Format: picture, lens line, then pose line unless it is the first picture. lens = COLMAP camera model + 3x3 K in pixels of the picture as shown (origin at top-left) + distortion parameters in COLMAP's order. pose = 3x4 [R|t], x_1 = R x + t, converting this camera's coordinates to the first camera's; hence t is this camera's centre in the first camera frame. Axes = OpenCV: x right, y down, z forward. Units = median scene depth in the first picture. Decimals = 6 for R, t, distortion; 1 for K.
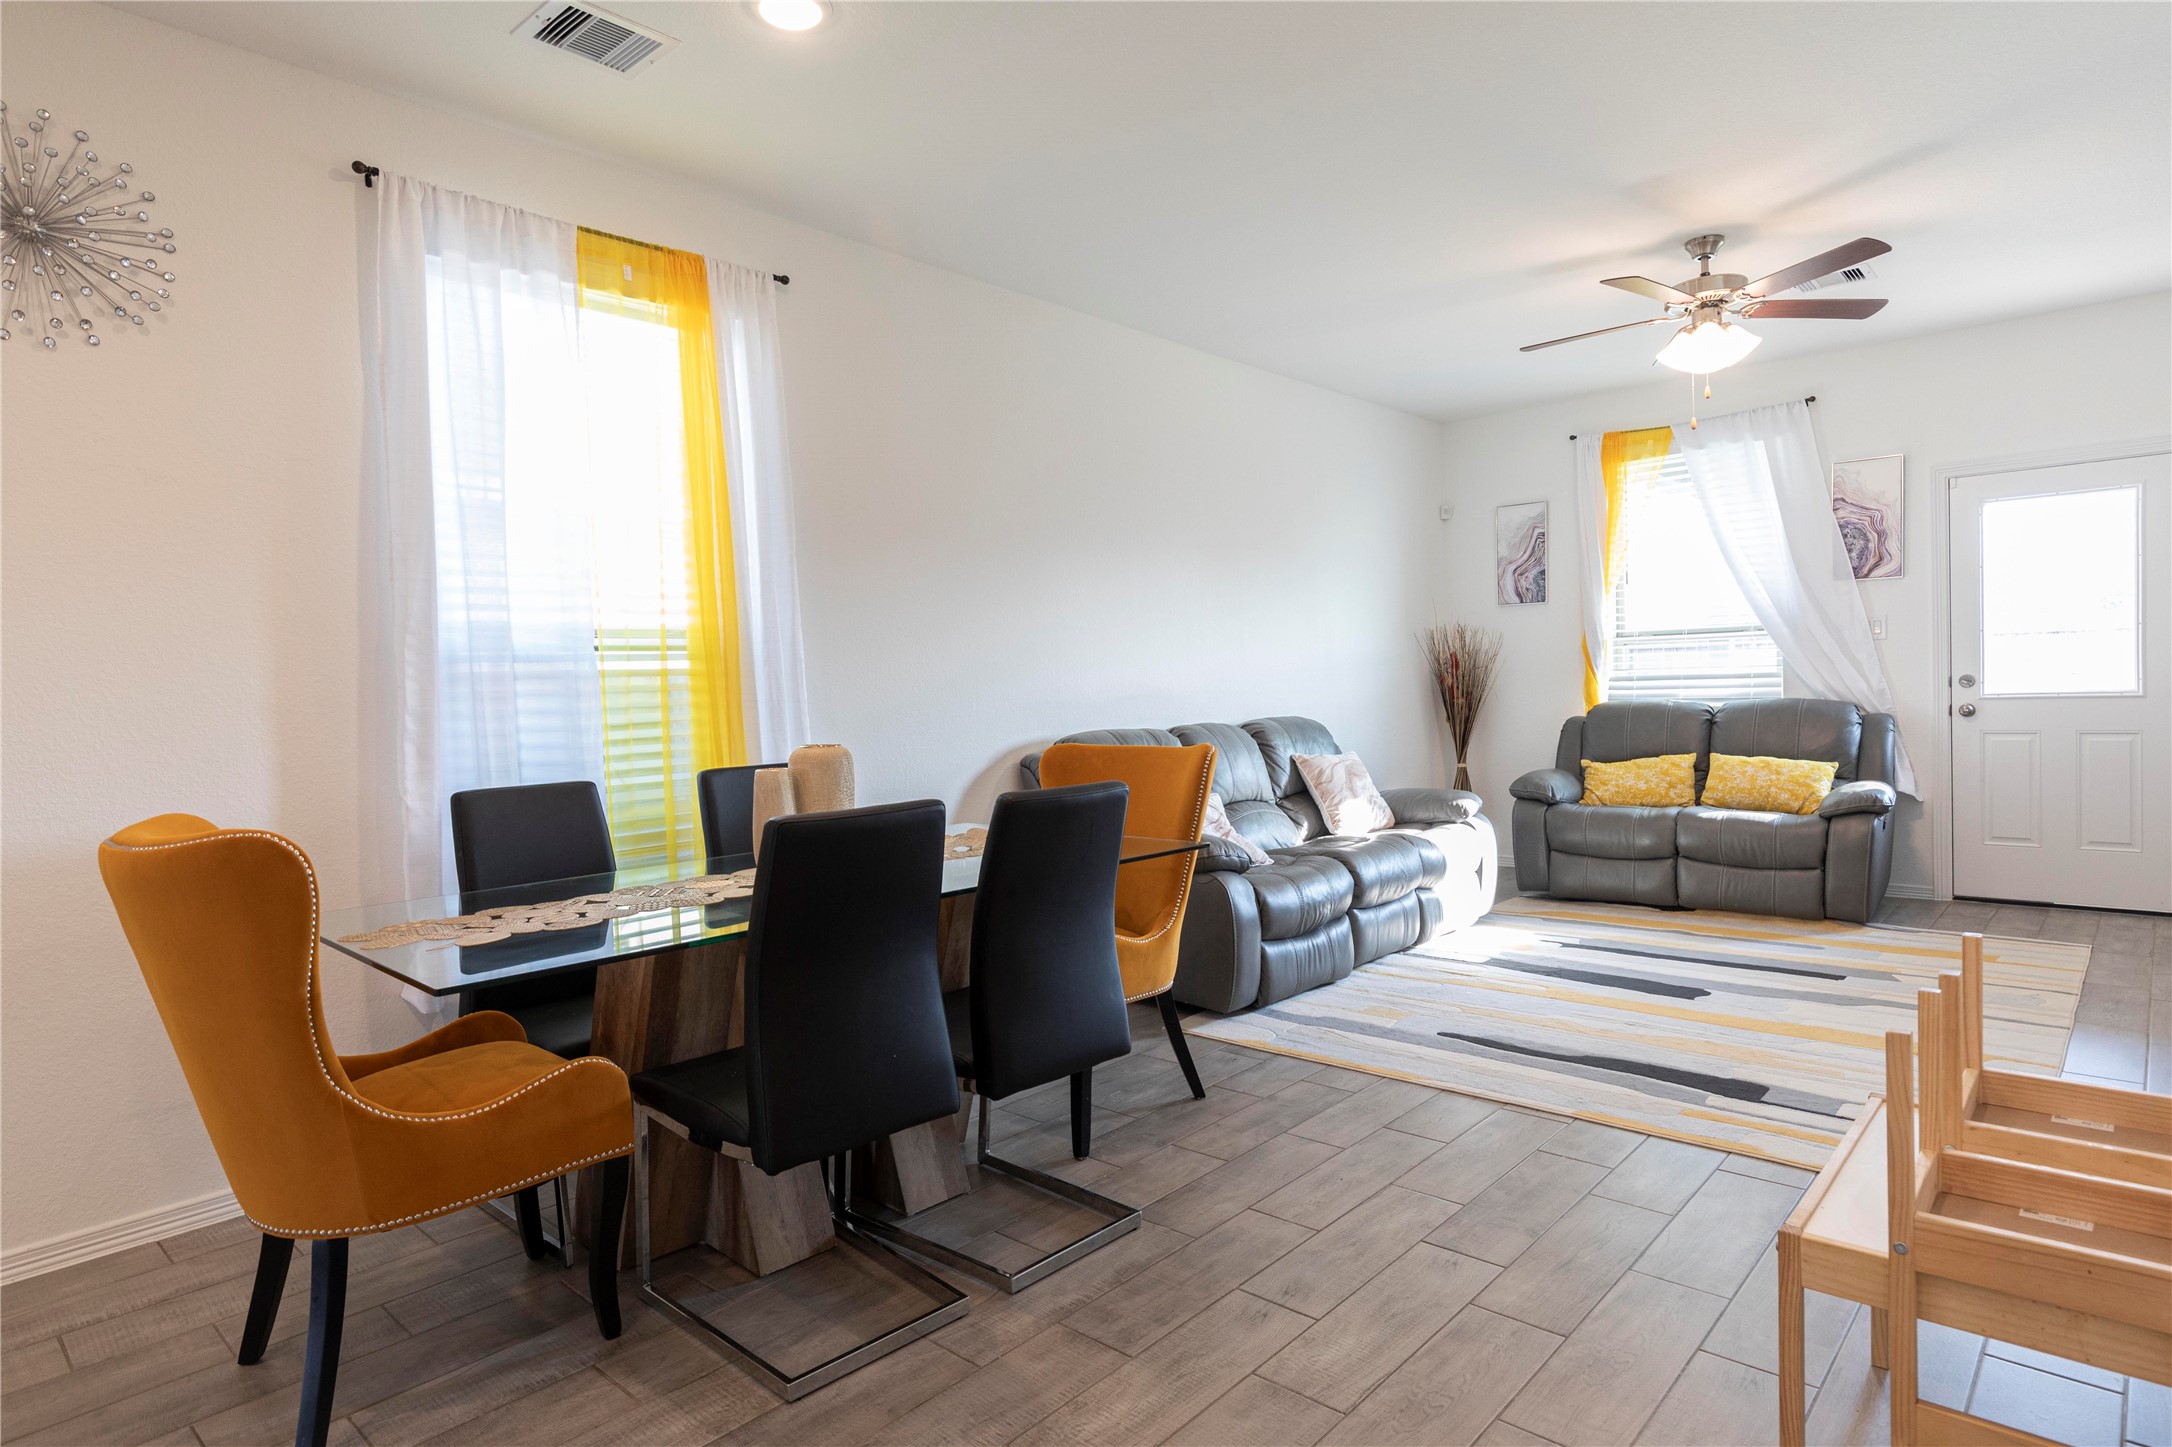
lens RADIAL K [[1192.2, 0, 1083.5], [0, 1192.2, 723.4], [0, 0, 1]] dist [-0.002758, -0.000059]
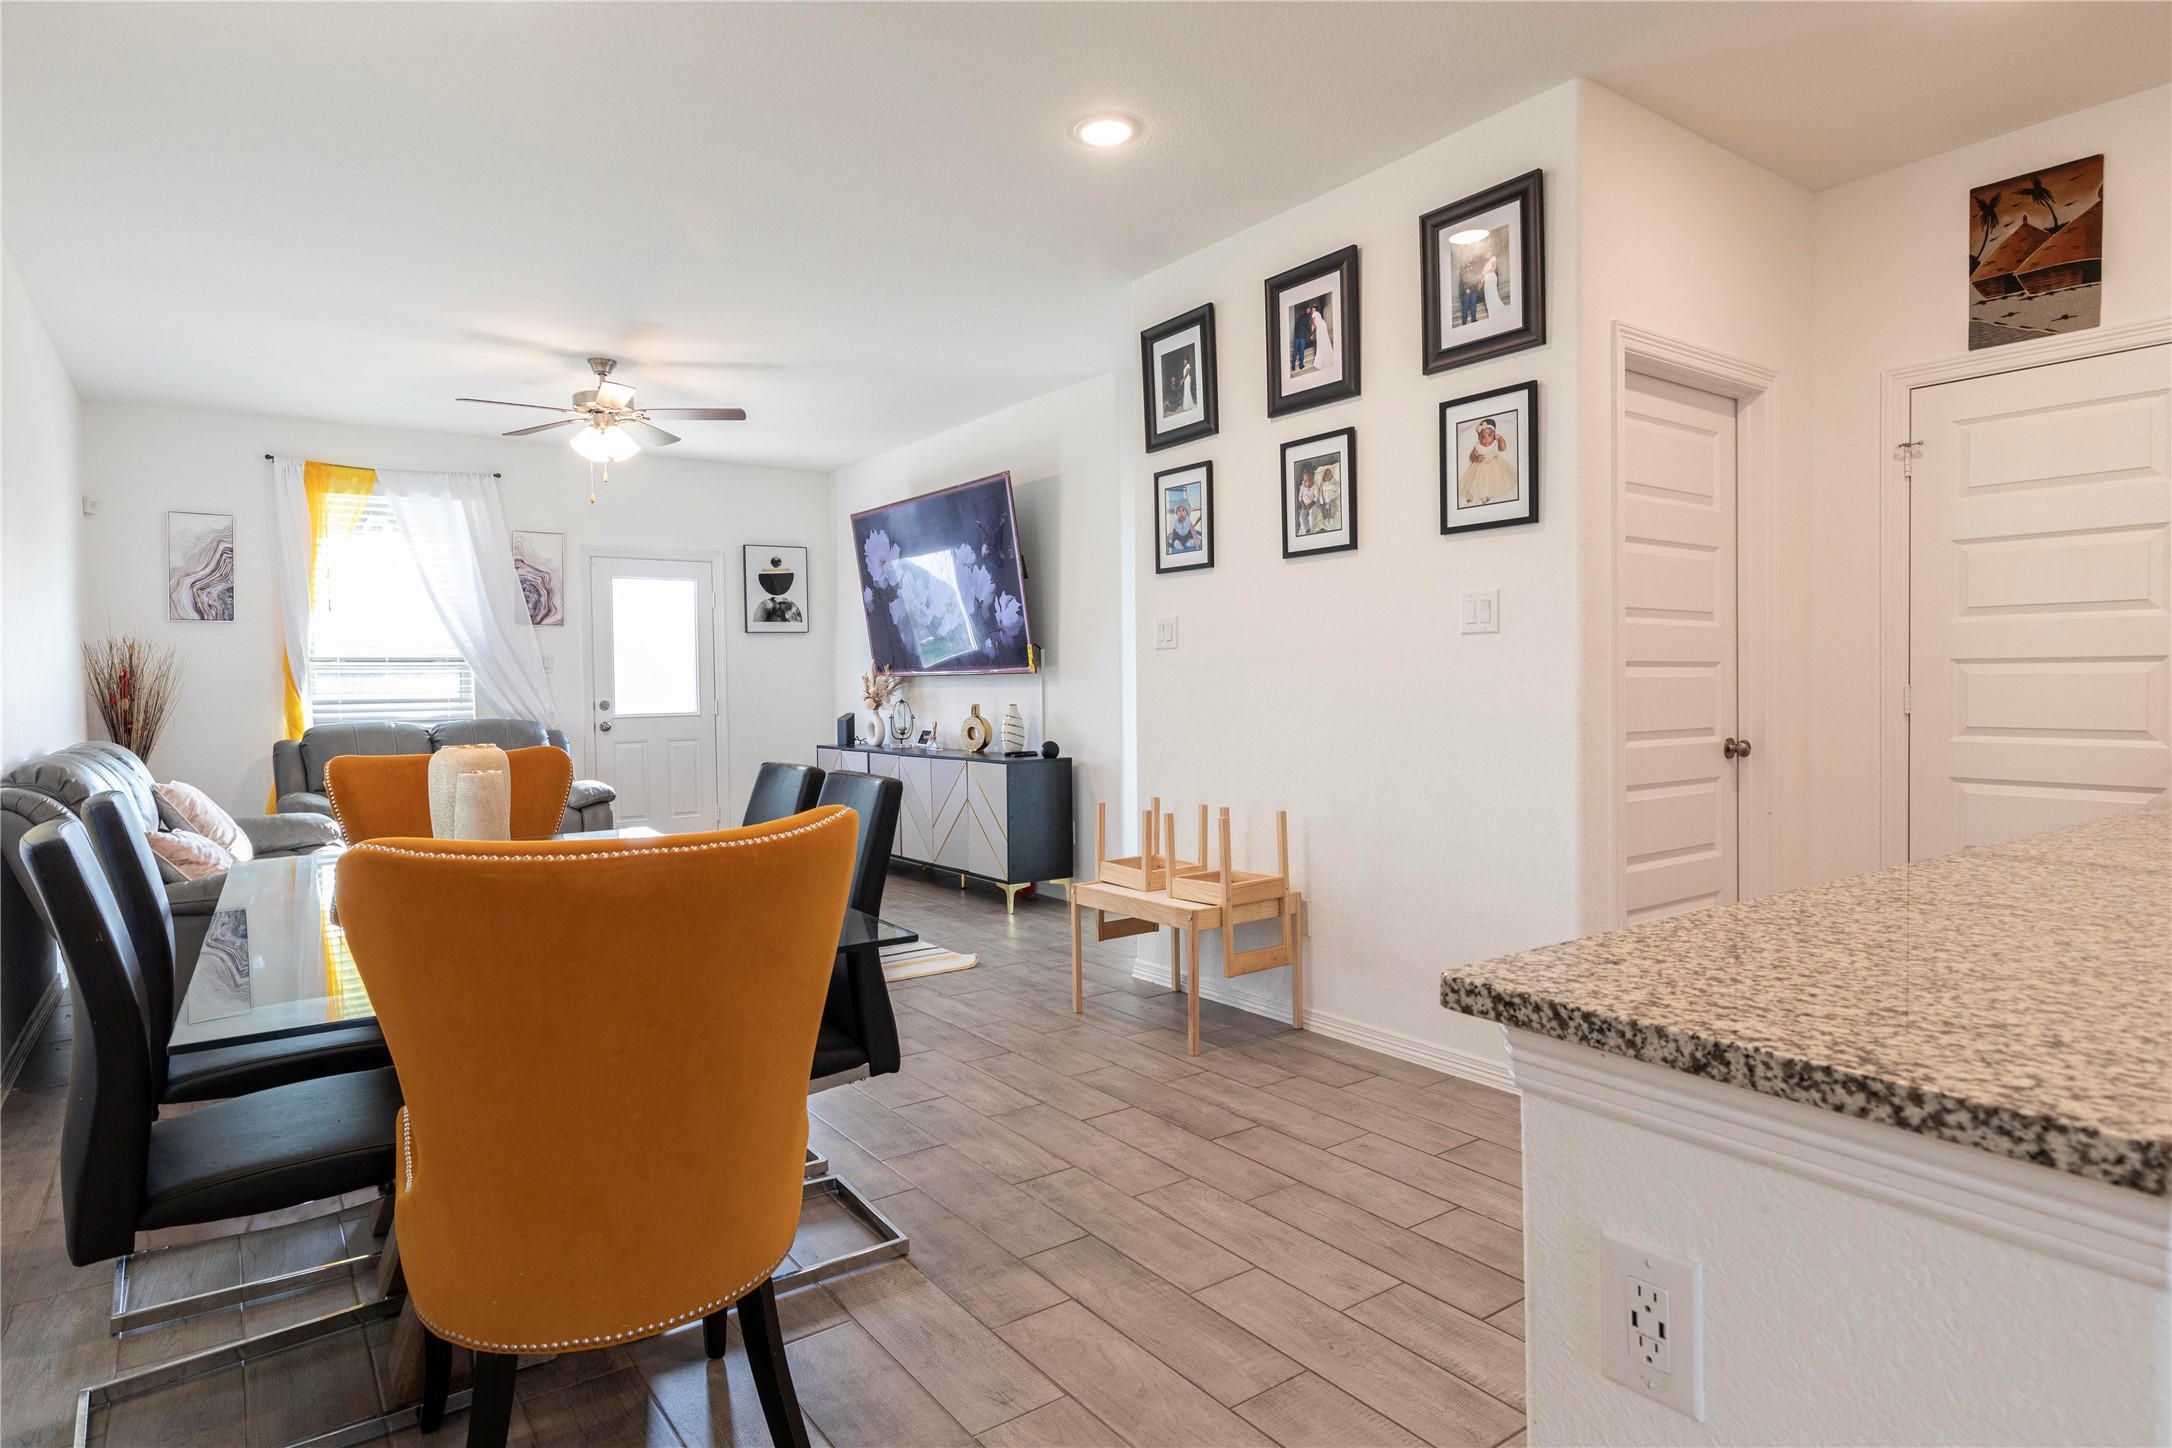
lens RADIAL K [[1175.6, 0, 1079.6], [0, 1175.6, 715.8], [0, 0, 1]] dist [-0.007210, -0.001684]
pose [[0.205934, 0.000970, 0.978565, -0.437517], [0.037914, 0.999241, -0.008969, 0.008551], [-0.977831, 0.038949, 0.205741, 0.170936]]
